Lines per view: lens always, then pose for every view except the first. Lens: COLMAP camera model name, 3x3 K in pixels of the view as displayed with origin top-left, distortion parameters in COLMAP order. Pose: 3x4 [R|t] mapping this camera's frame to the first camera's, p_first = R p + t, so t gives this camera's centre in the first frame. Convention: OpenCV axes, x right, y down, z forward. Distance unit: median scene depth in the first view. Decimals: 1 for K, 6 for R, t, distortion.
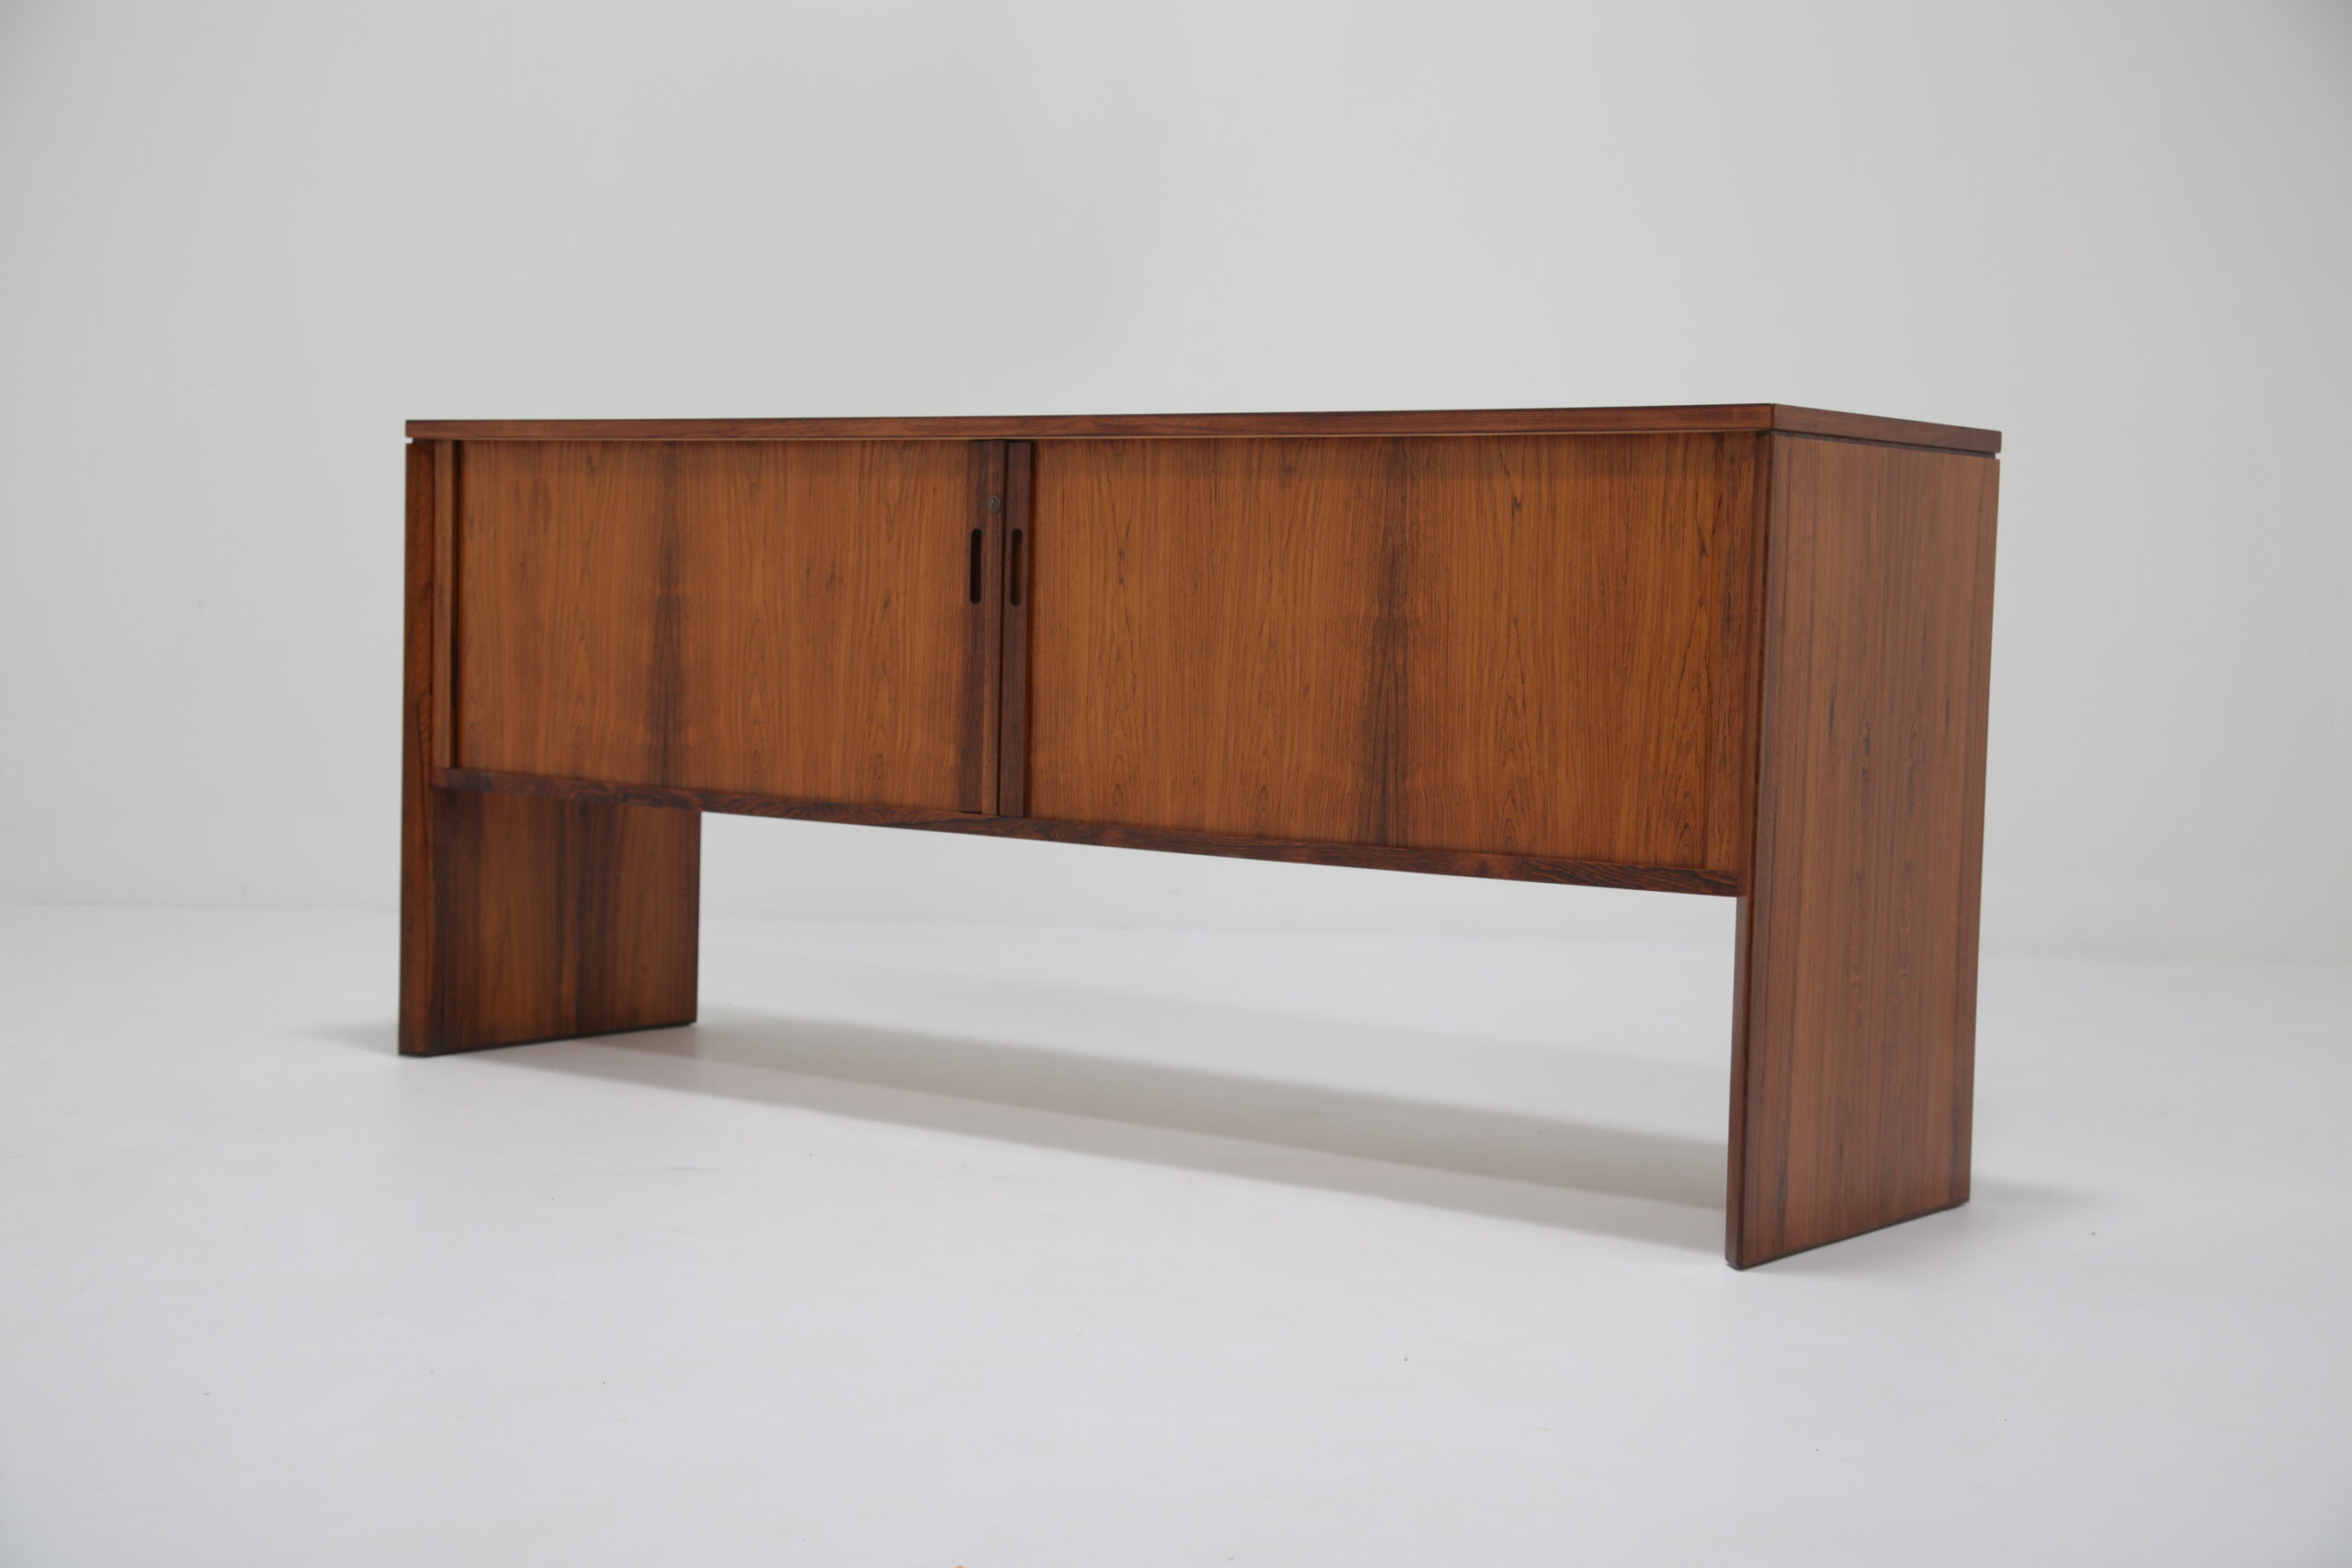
lens RADIAL K [[3331.3, 0, 1180.5], [0, 3331.3, 788.2], [0, 0, 1]] dist [0.114331, 0.000000]
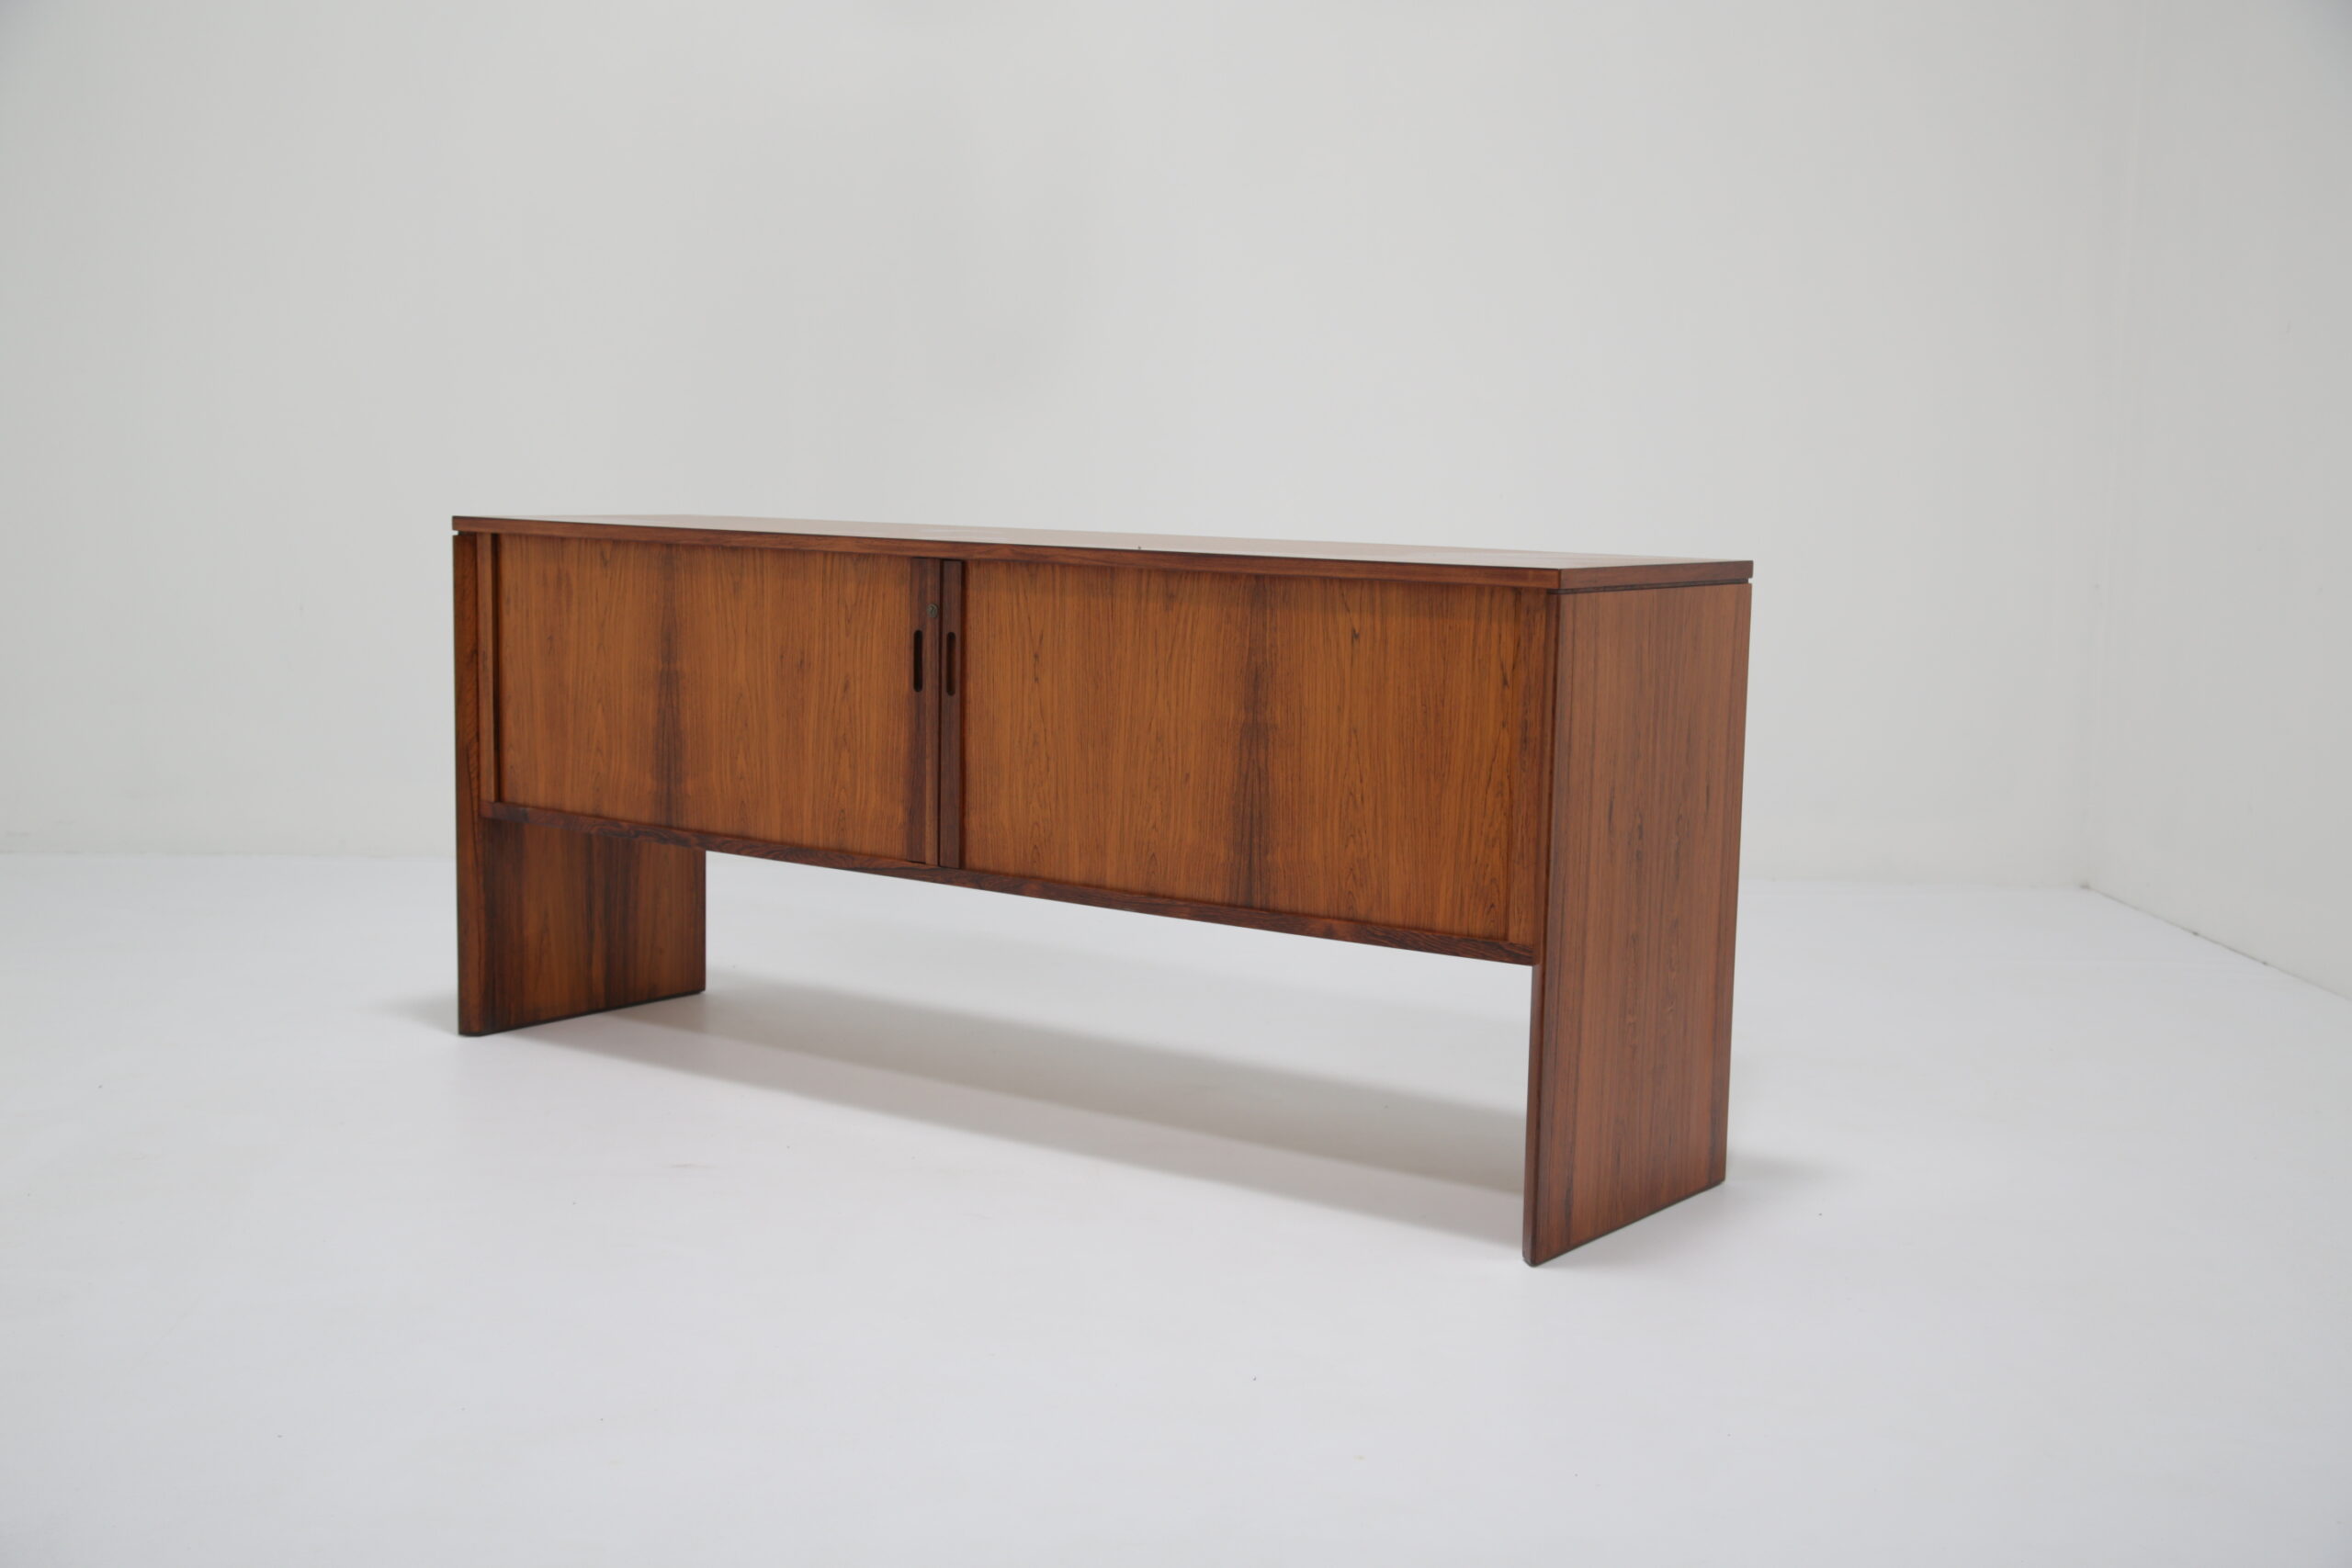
lens RADIAL K [[2750.0, 0, 1184.7], [0, 2750.0, 781.3], [0, 0, 1]] dist [0.039504, 0.000000]
pose [[0.999869, -0.007874, 0.014139, 0.021917], [0.006994, 0.998098, 0.061250, -0.086415], [-0.014595, -0.061143, 0.998022, -0.003693]]
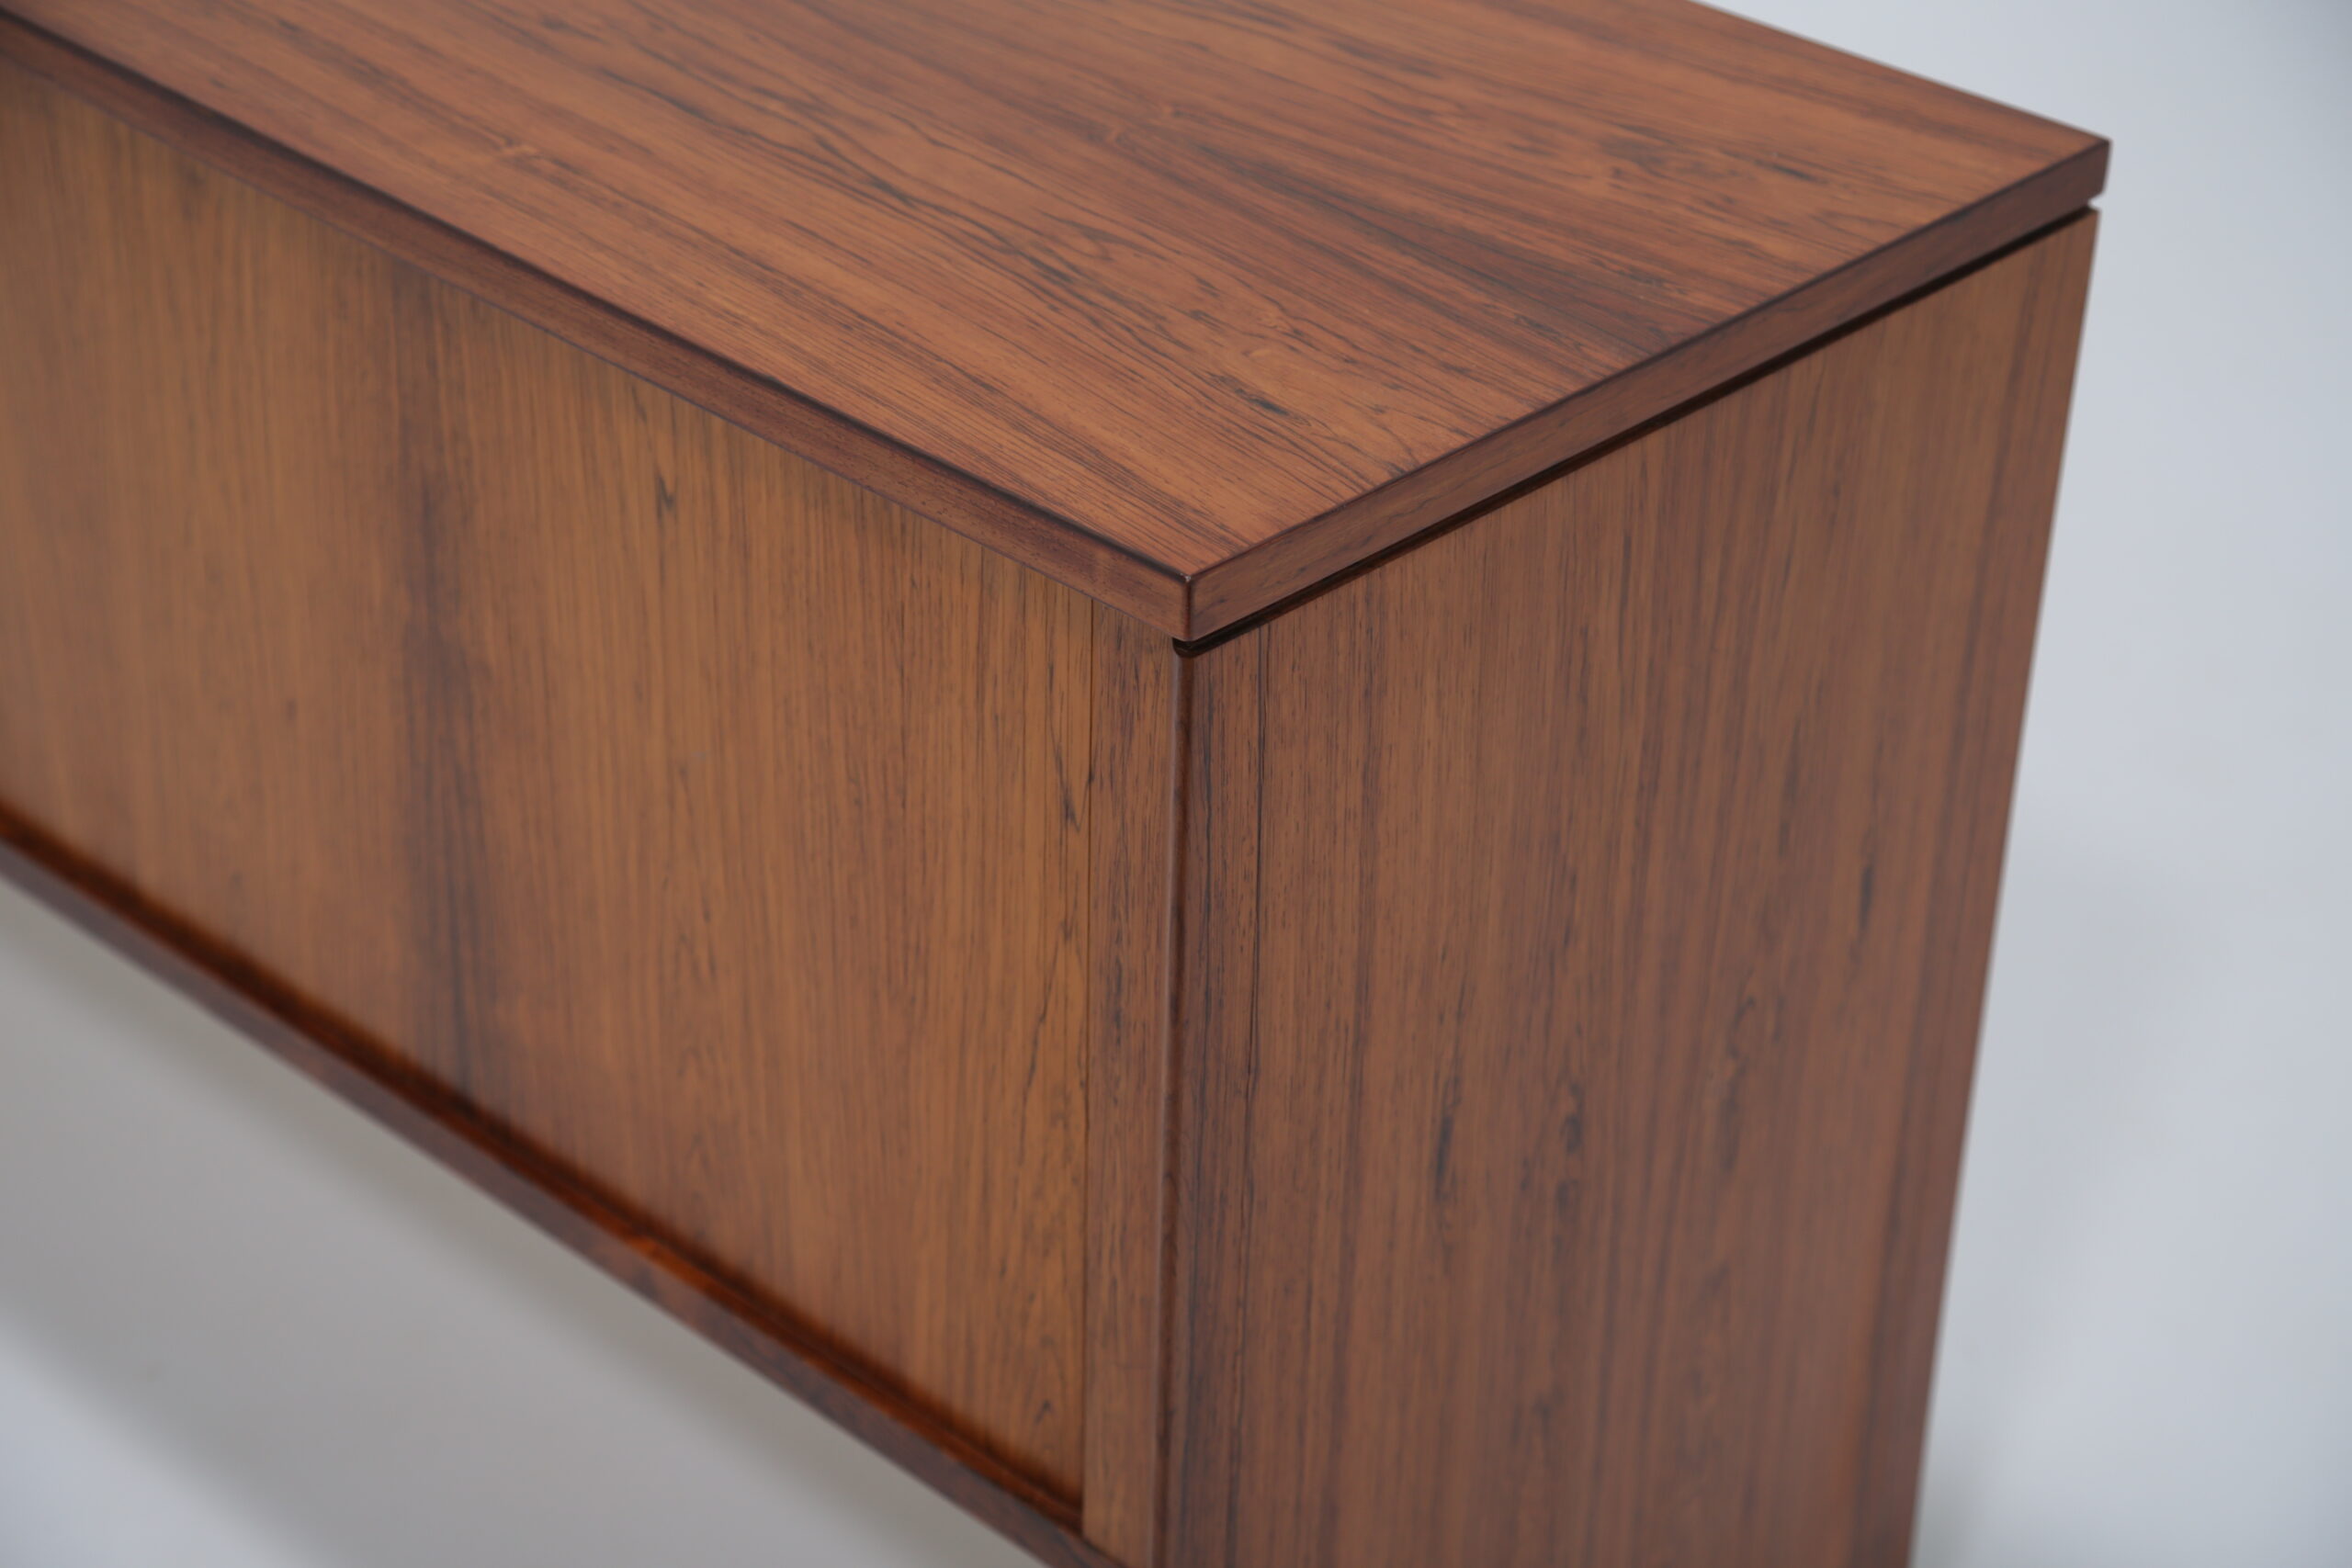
lens RADIAL K [[4496.4, 0, 1168.0], [0, 4496.4, 787.8], [0, 0, 1]] dist [0.260787, 0.000000]
pose [[0.993012, 0.054997, -0.104418, 0.193244], [0.000689, 0.882061, 0.471134, -0.269005], [0.118014, -0.467914, 0.875859, 0.509959]]
